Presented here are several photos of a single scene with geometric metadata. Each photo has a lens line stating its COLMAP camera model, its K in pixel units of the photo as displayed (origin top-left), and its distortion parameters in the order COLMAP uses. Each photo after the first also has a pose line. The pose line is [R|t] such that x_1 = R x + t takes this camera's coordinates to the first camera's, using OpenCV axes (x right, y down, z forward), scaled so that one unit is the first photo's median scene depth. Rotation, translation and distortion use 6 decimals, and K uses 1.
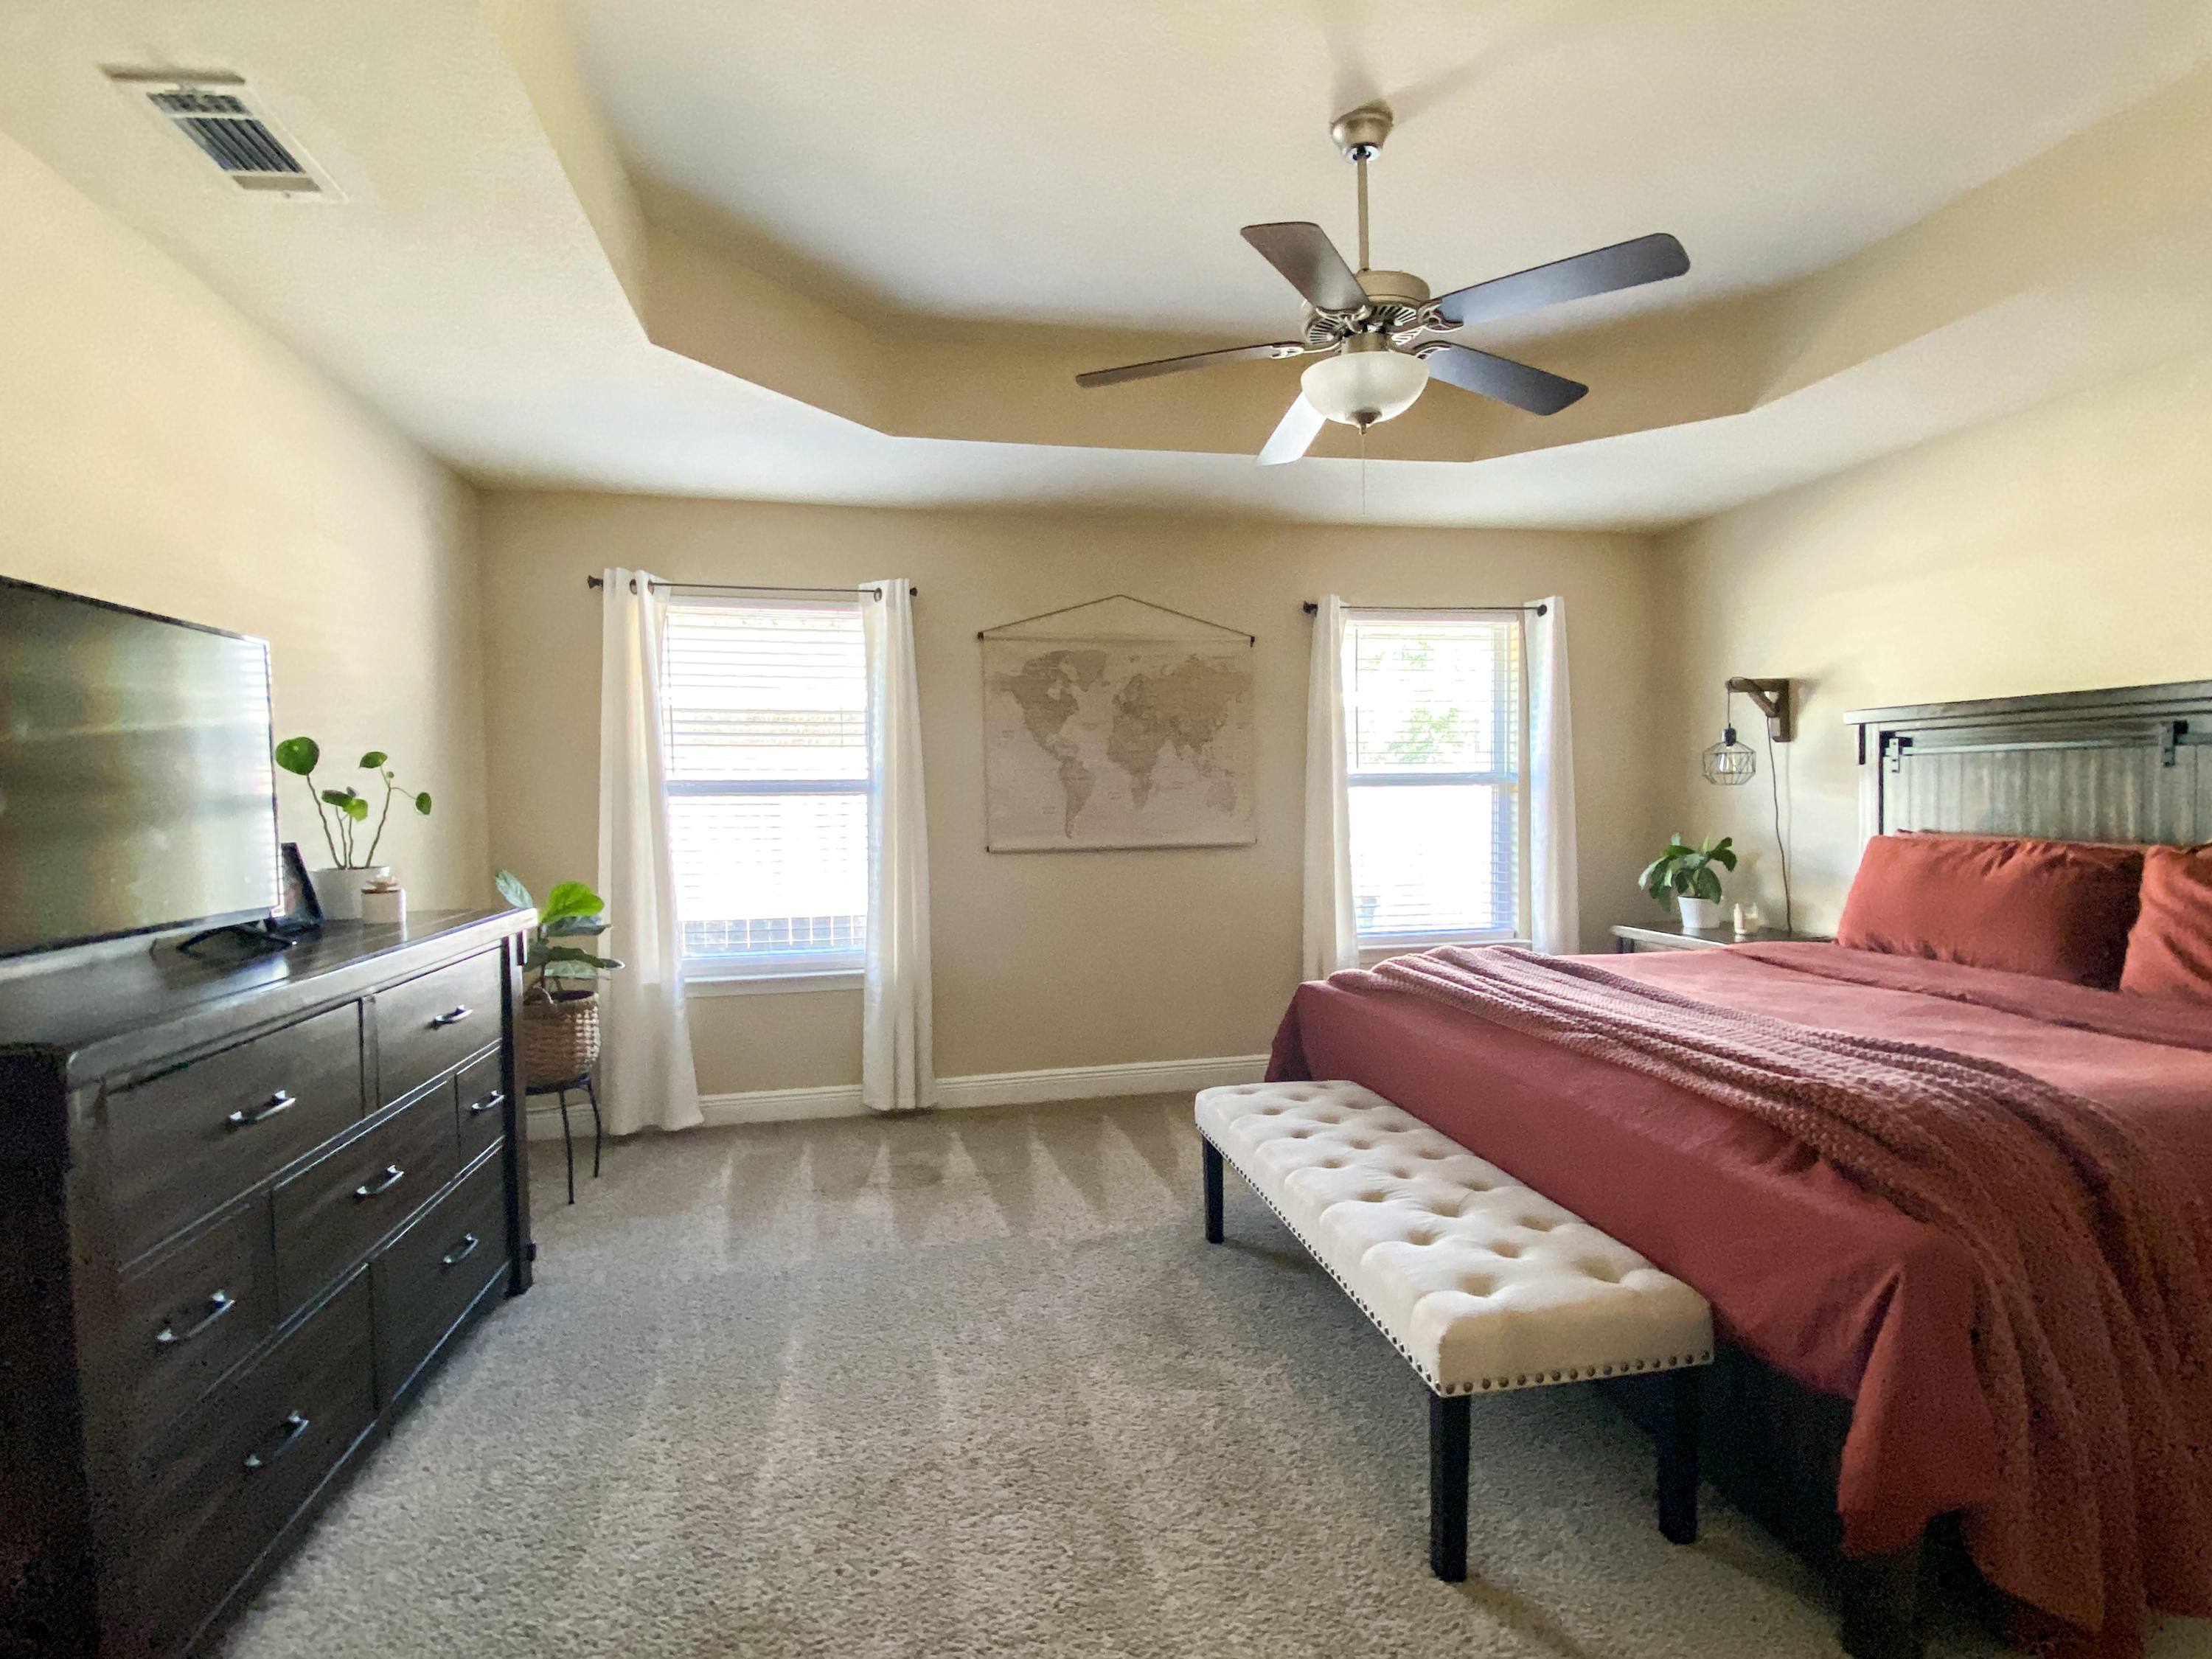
lens RADIAL K [[1036.8, 0, 1105.8], [0, 1036.8, 834.8], [0, 0, 1]] dist [0.012635, -0.019231]
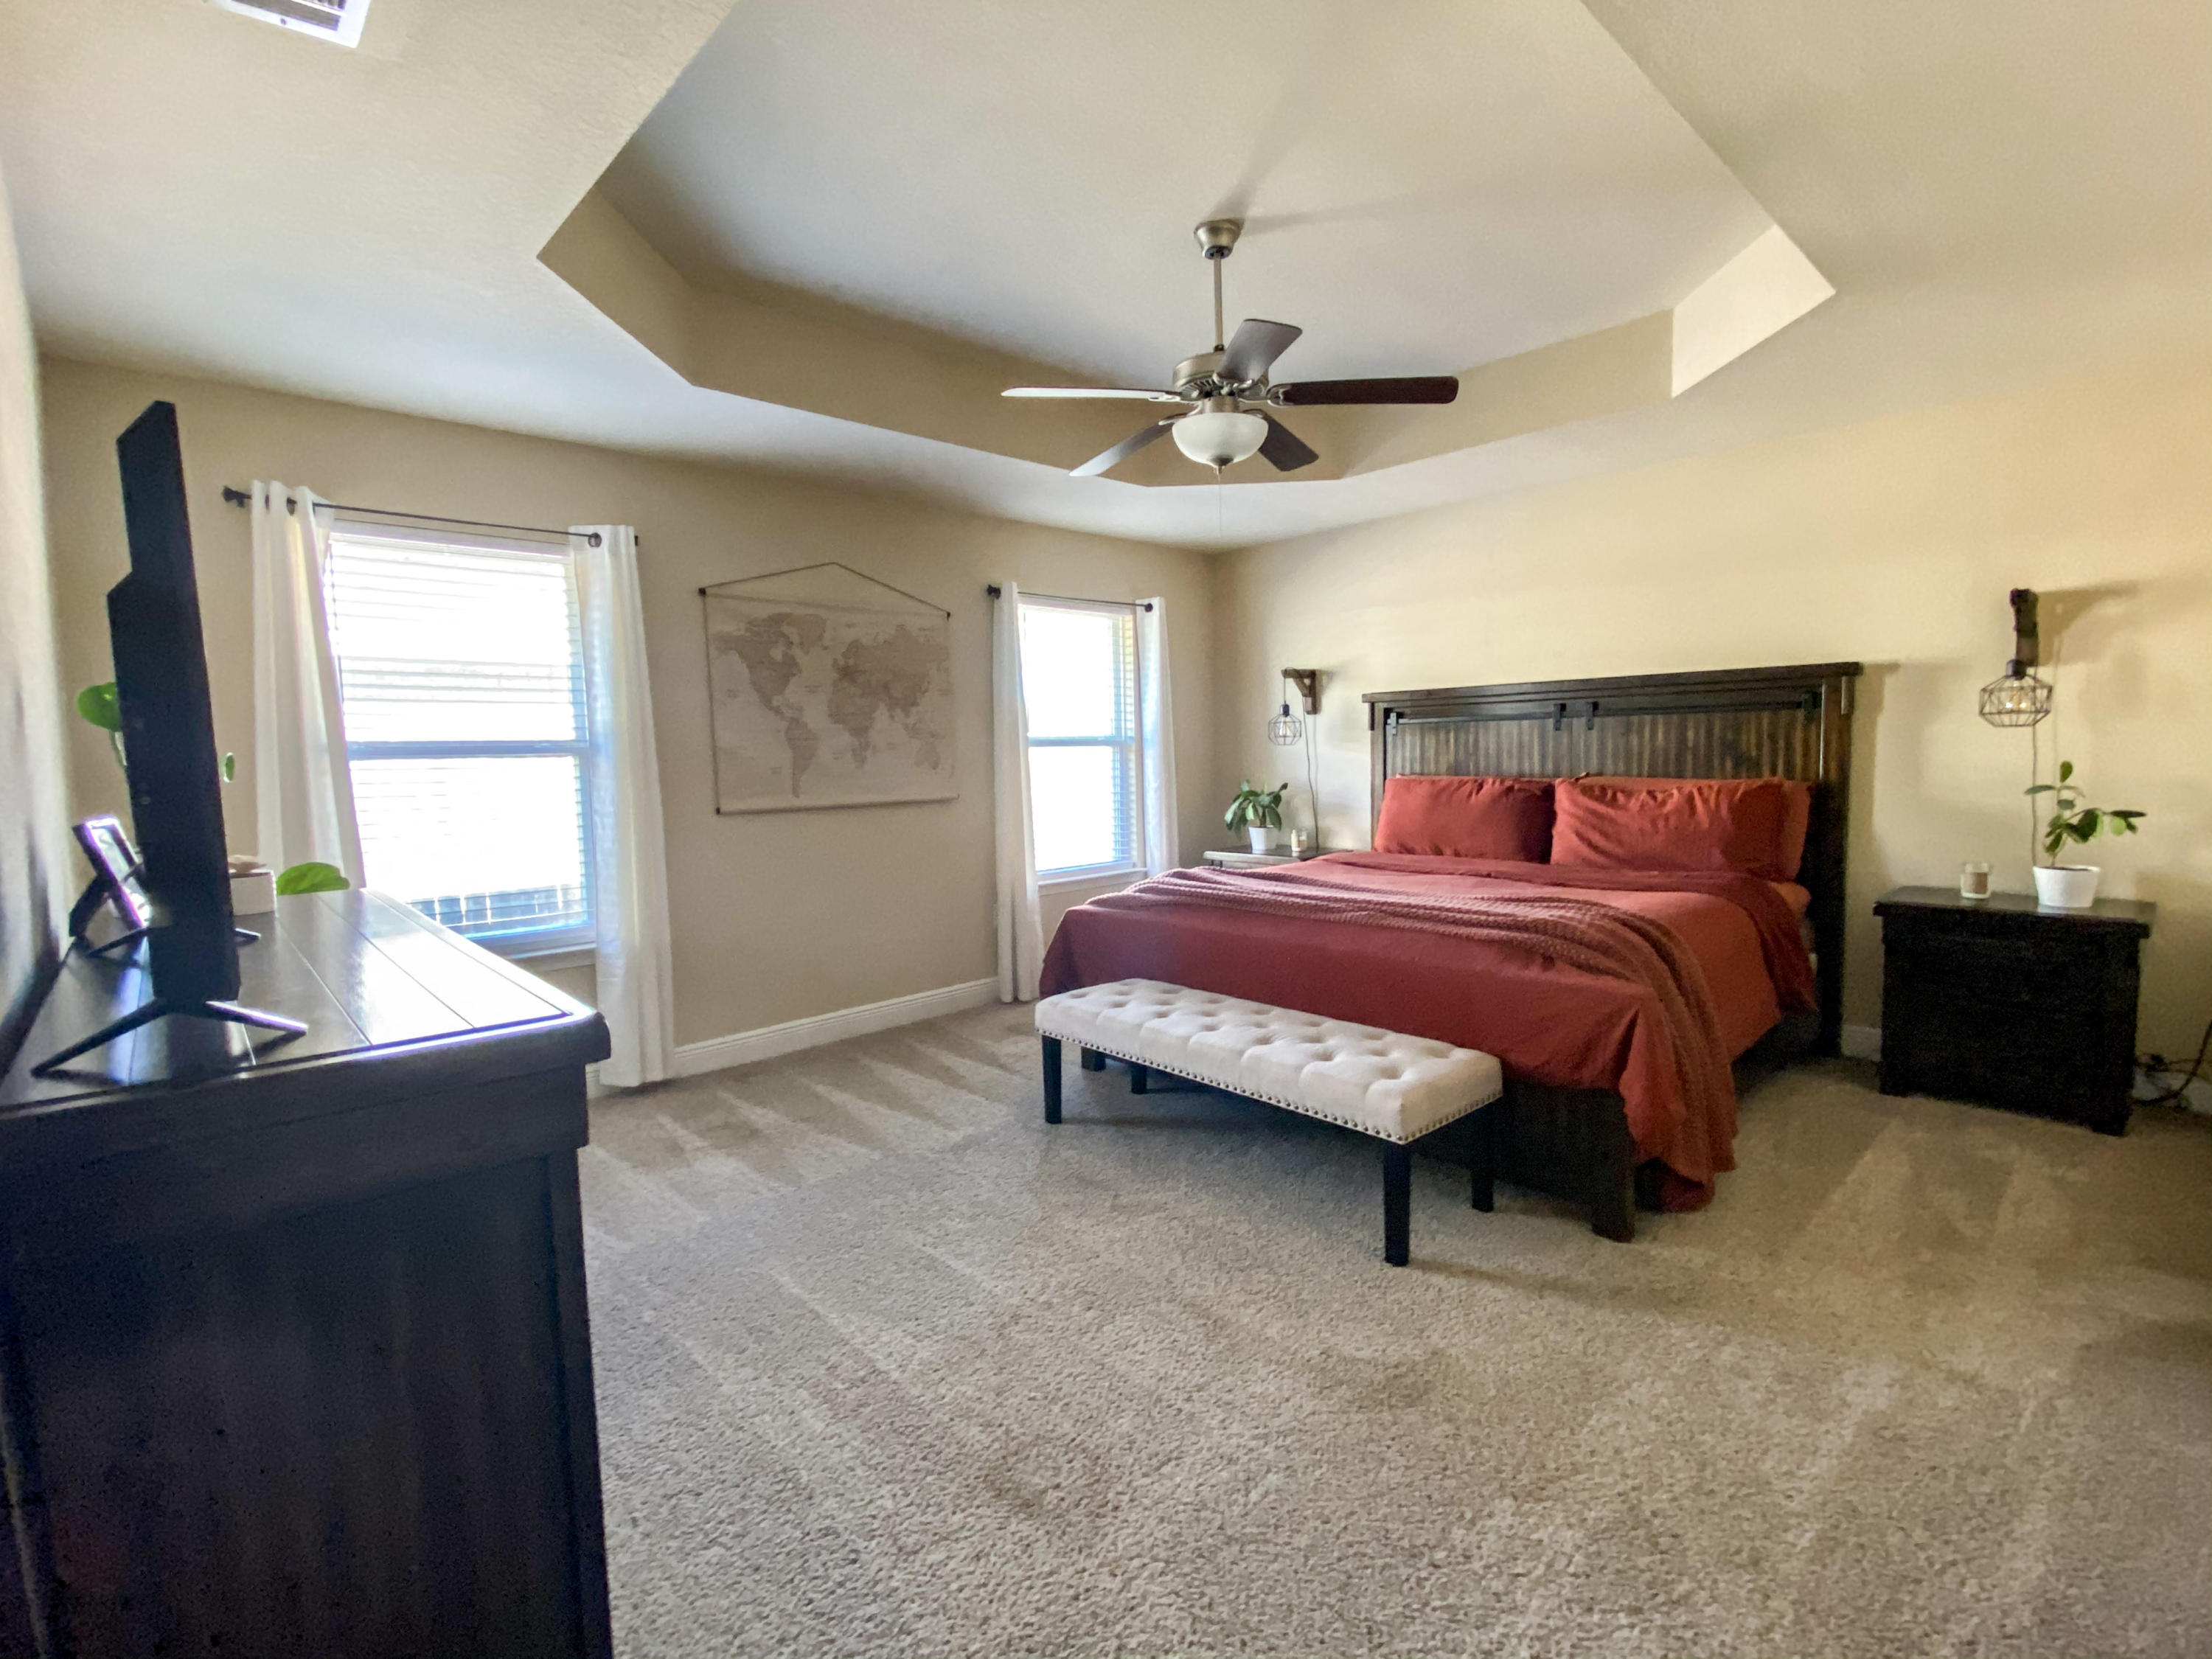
lens RADIAL K [[1015.8, 0, 1066.0], [0, 1015.8, 838.5], [0, 0, 1]] dist [0.029082, -0.028665]
pose [[0.856262, -0.049442, 0.514171, -0.344775], [0.029287, 0.998454, 0.047238, 0.004284], [-0.515711, -0.025390, 0.856386, -0.007338]]
